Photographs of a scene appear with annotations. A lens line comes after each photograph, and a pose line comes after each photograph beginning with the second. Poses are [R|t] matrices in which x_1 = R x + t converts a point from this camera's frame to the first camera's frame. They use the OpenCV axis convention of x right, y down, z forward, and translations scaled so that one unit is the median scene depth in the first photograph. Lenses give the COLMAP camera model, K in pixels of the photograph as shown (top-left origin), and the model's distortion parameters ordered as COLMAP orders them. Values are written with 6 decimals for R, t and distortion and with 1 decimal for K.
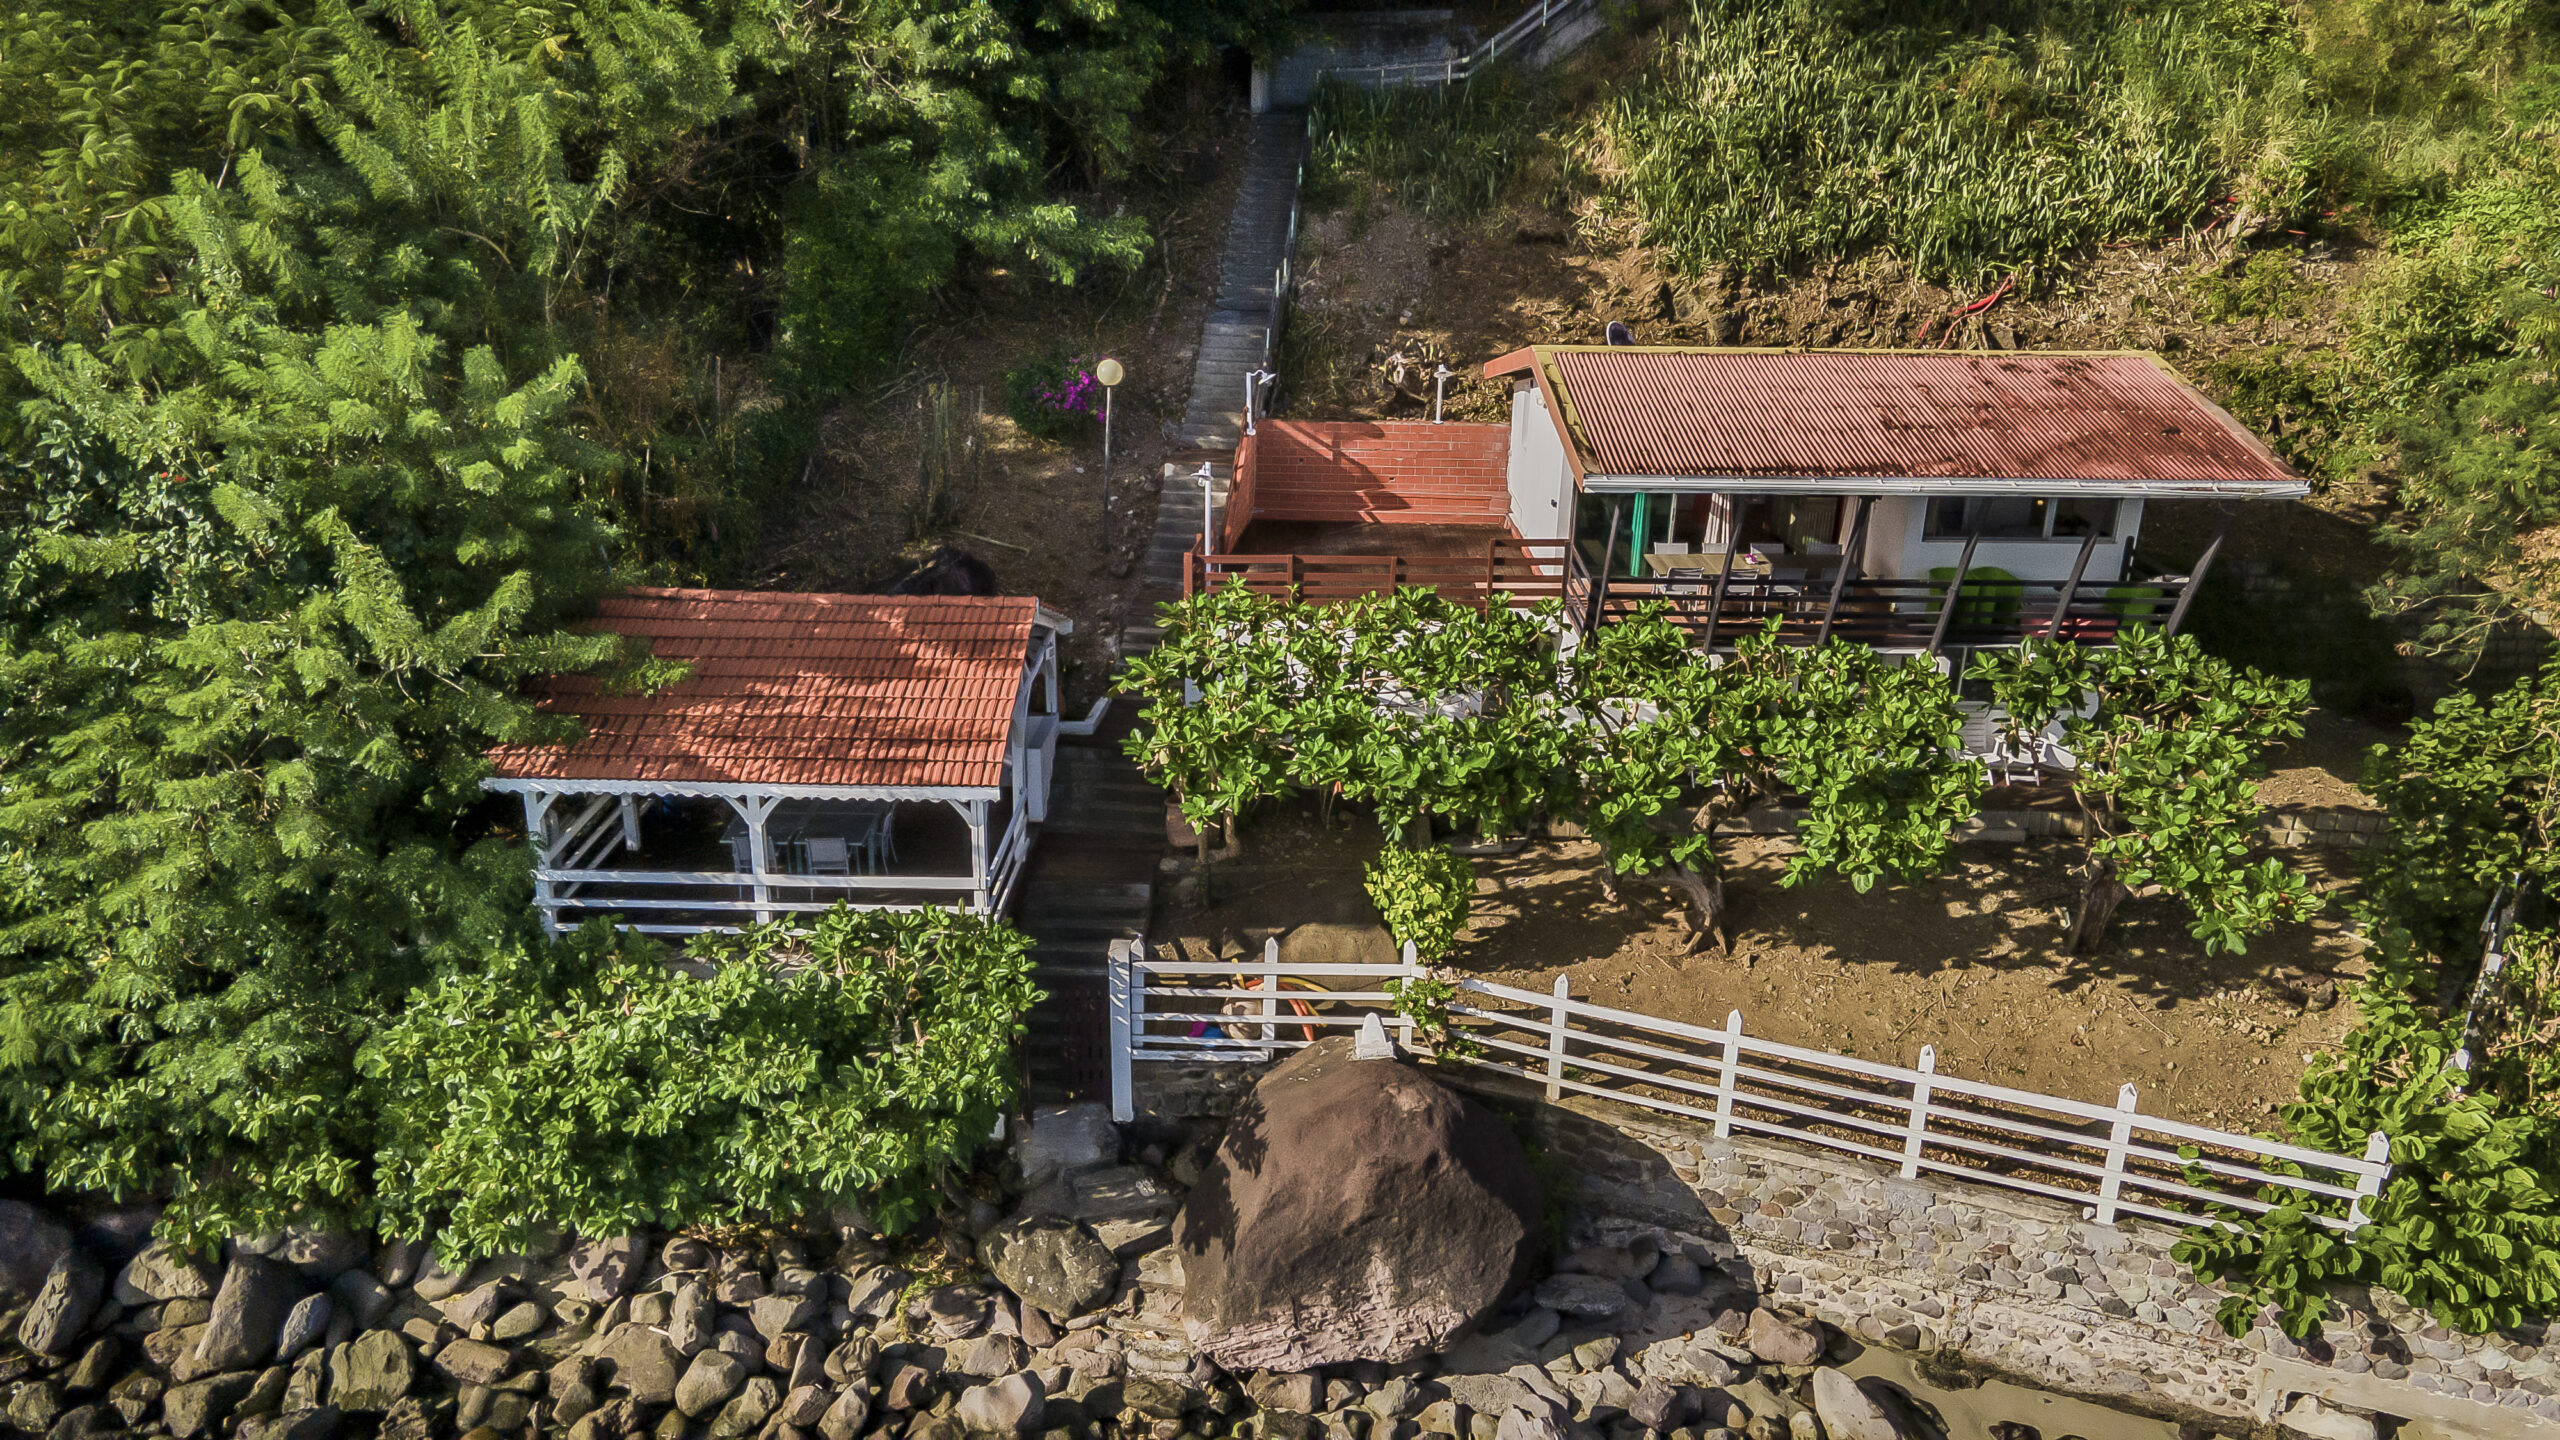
lens RADIAL K [[1844.6, 0, 1289.4], [0, 1844.6, 702.2], [0, 0, 1]] dist [-0.003224, 0.109340]
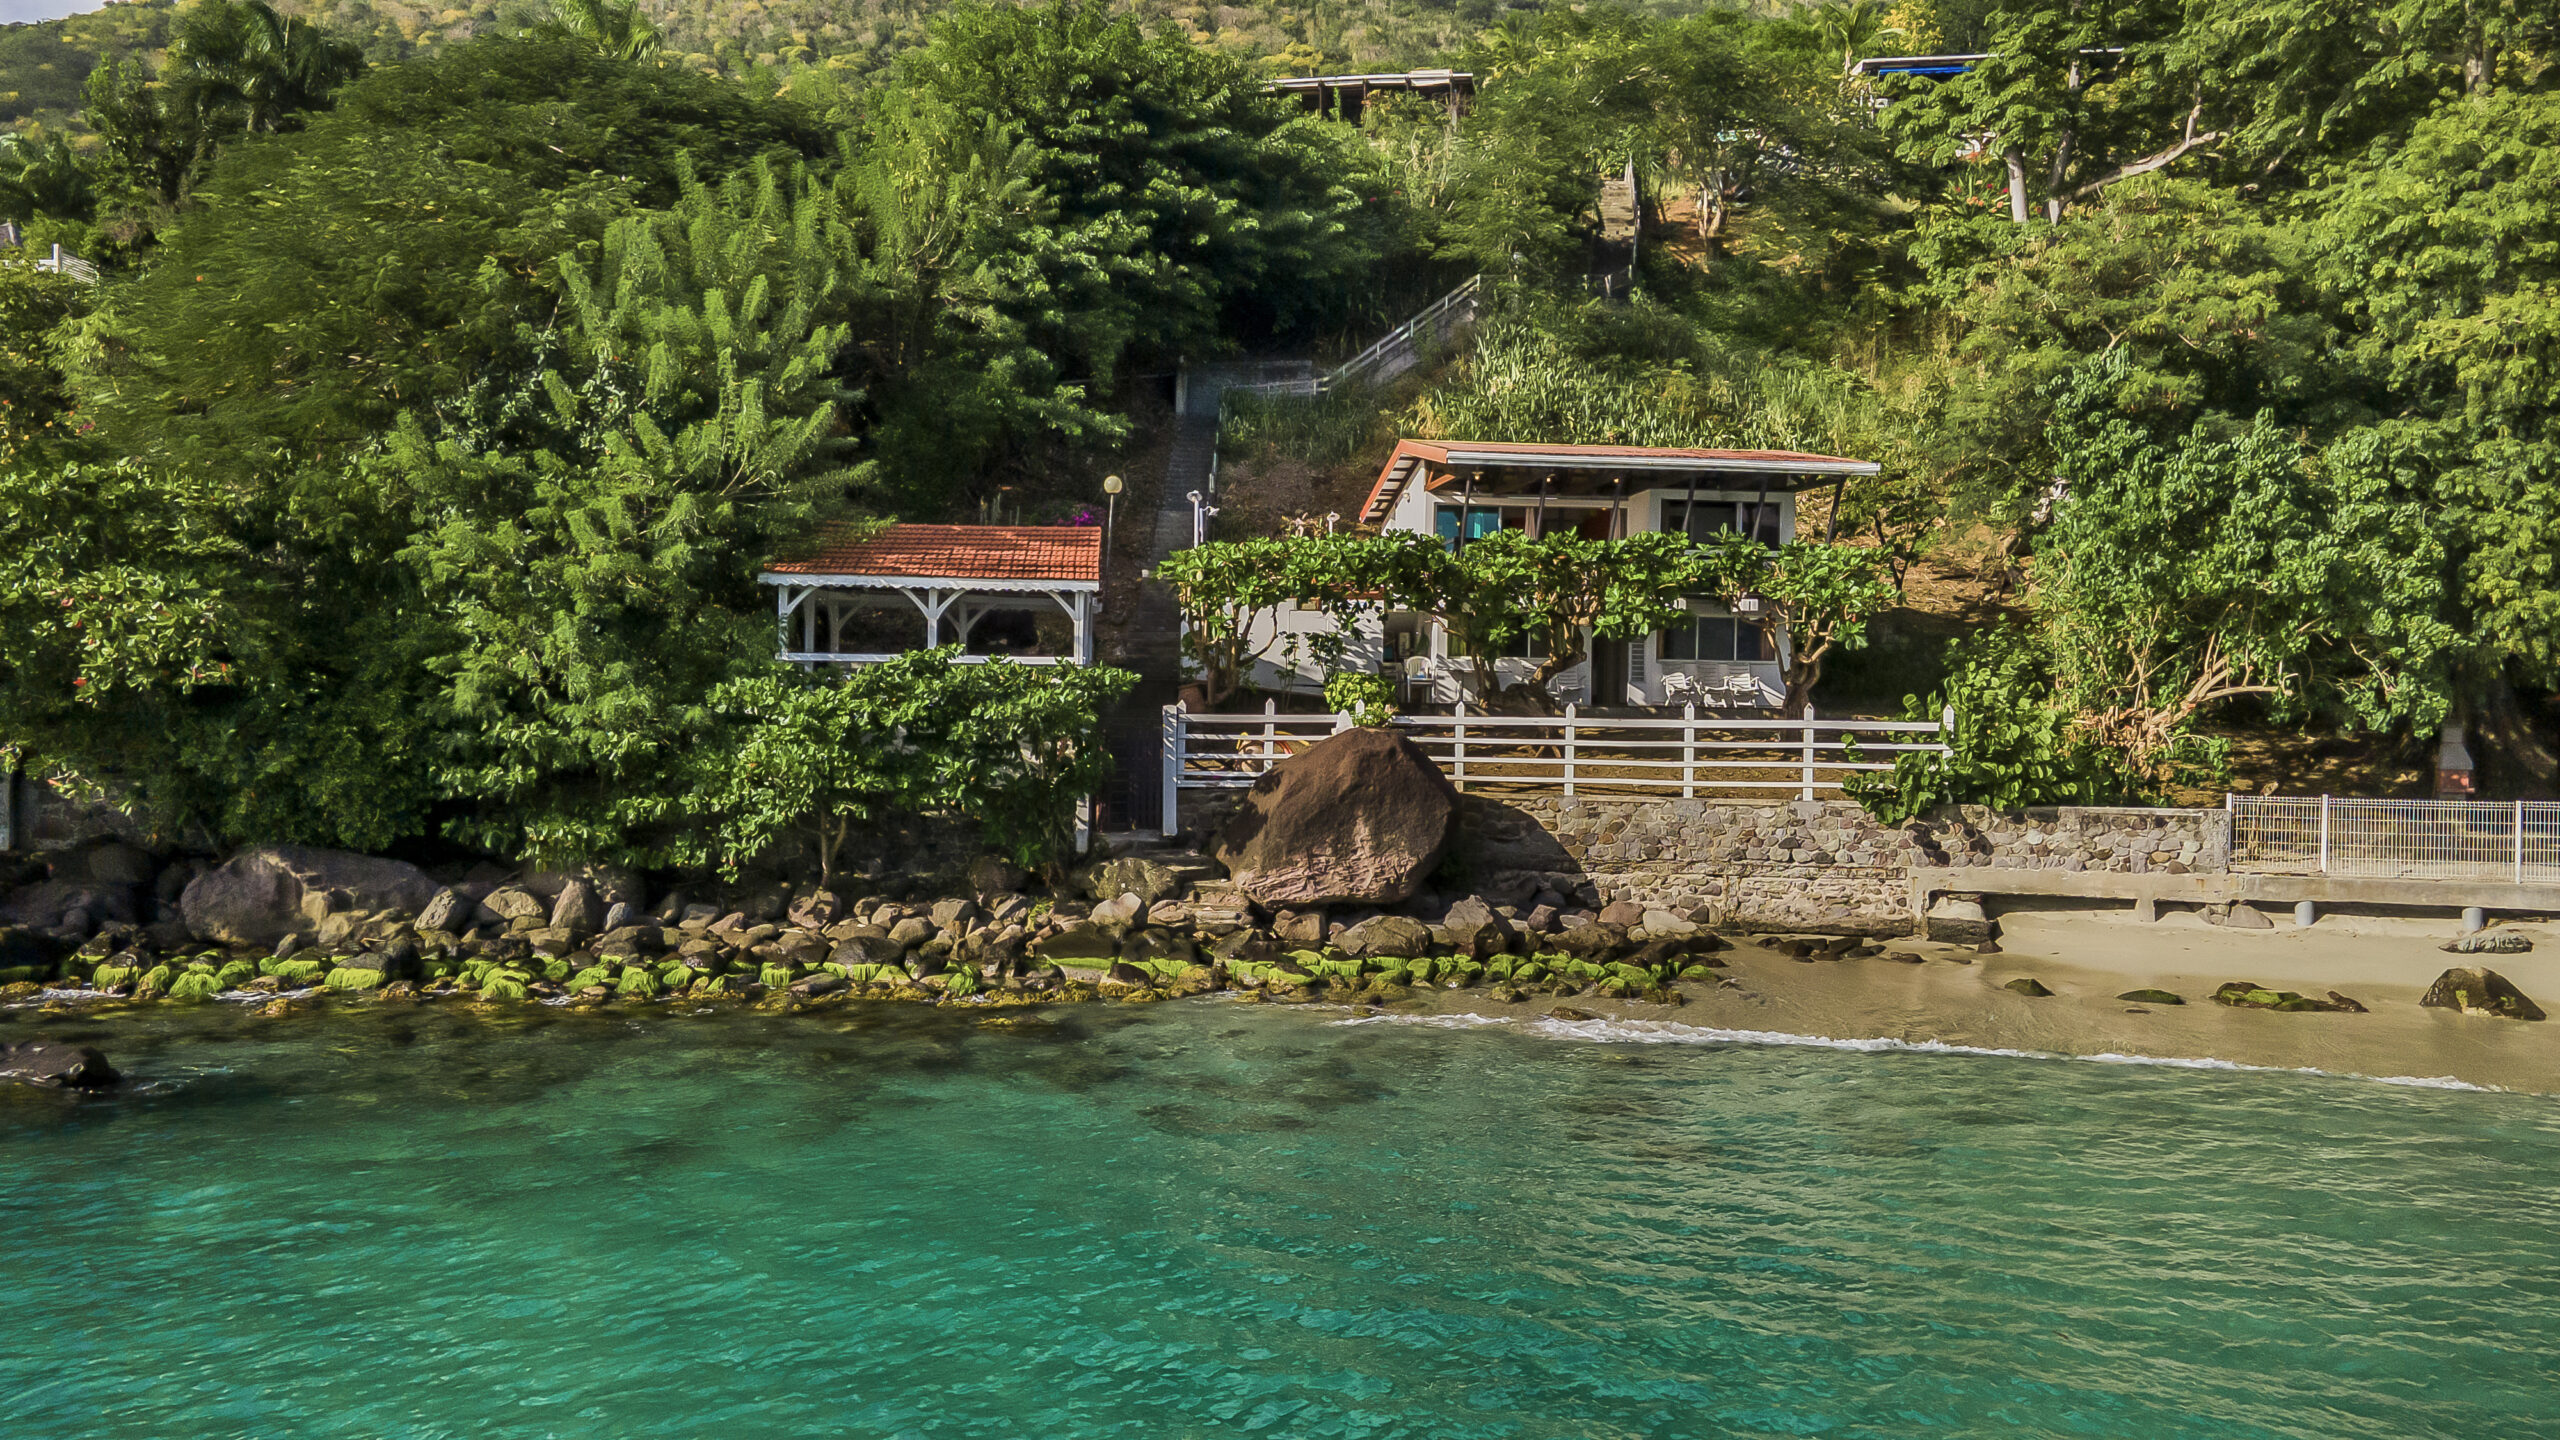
lens RADIAL K [[1812.3, 0, 1280.0], [0, 1812.3, 720.0], [0, 0, 1]] dist [0.073280, -0.002150]
pose [[0.994006, -0.004564, 0.109230, -0.170102], [0.041365, 0.940547, -0.337134, 0.670283], [-0.101197, 0.339632, 0.935099, -0.411603]]
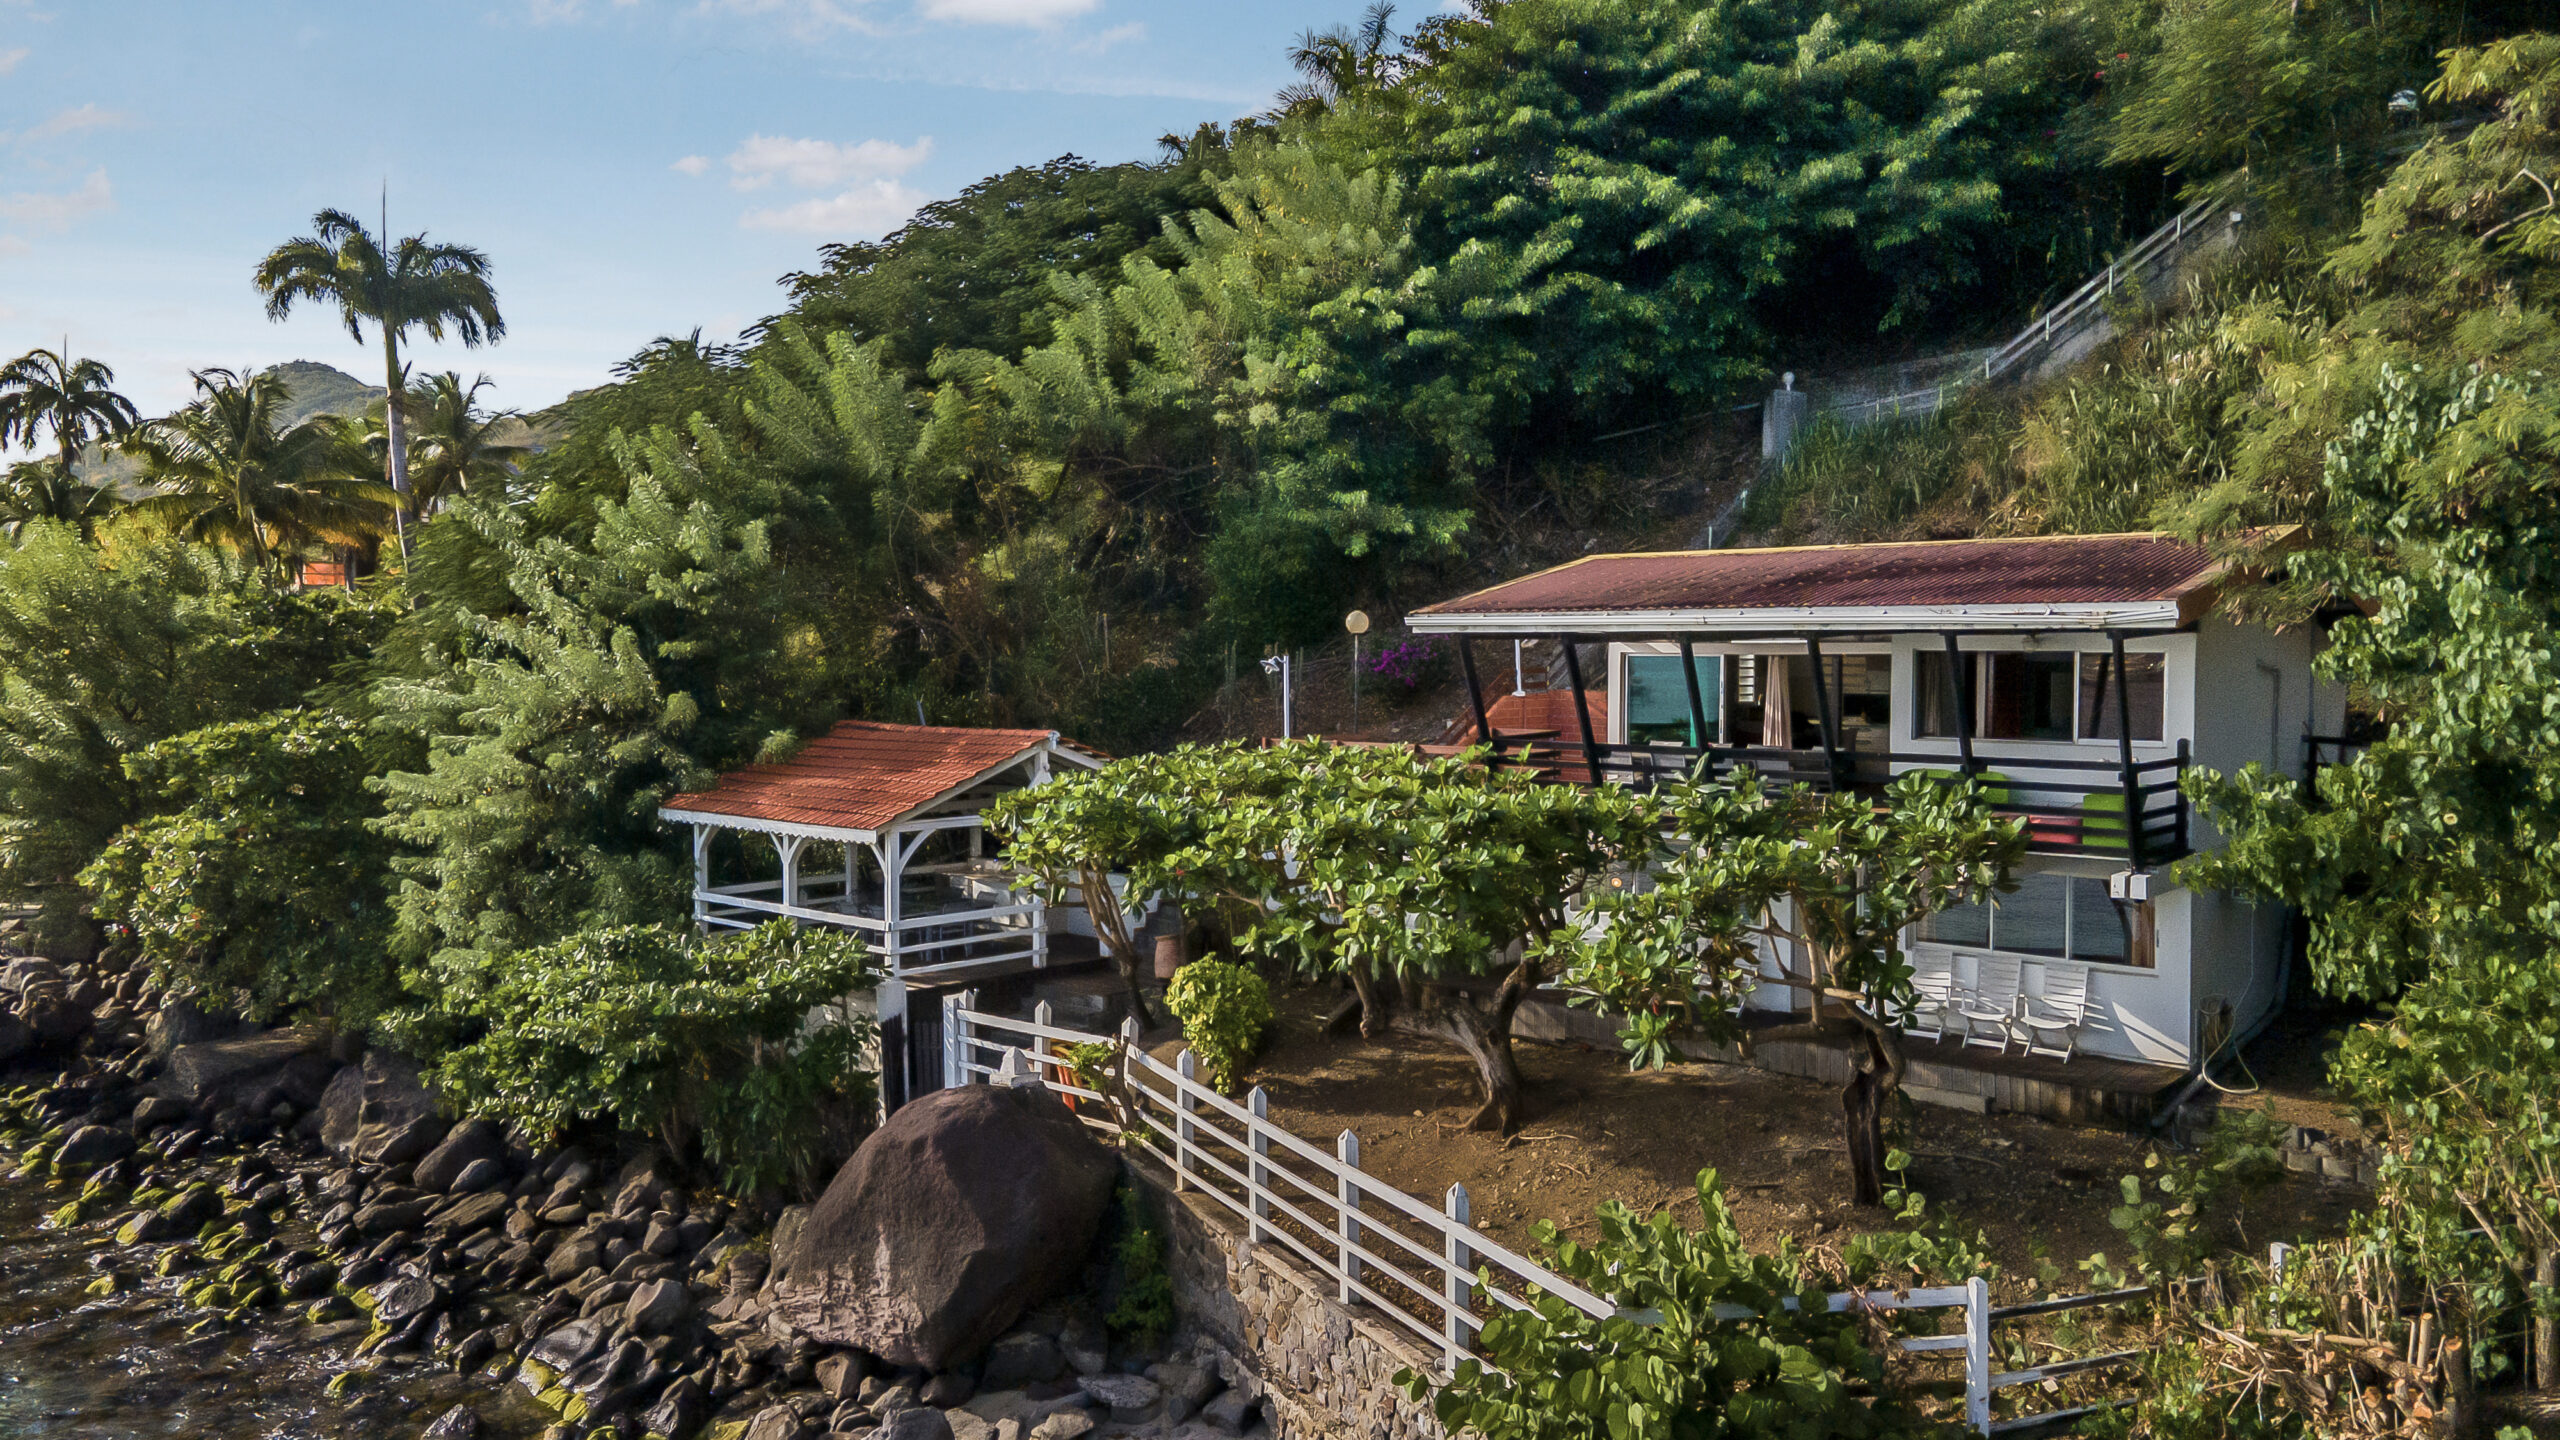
lens RADIAL K [[1812.3, 0, 1280.0], [0, 1812.3, 720.0], [0, 0, 1]] dist [0.073280, -0.002150]
pose [[0.736135, 0.002361, -0.676830, 0.846519], [-0.213216, 0.949888, -0.228585, 0.191419], [0.642374, 0.312580, 0.699750, 0.291757]]
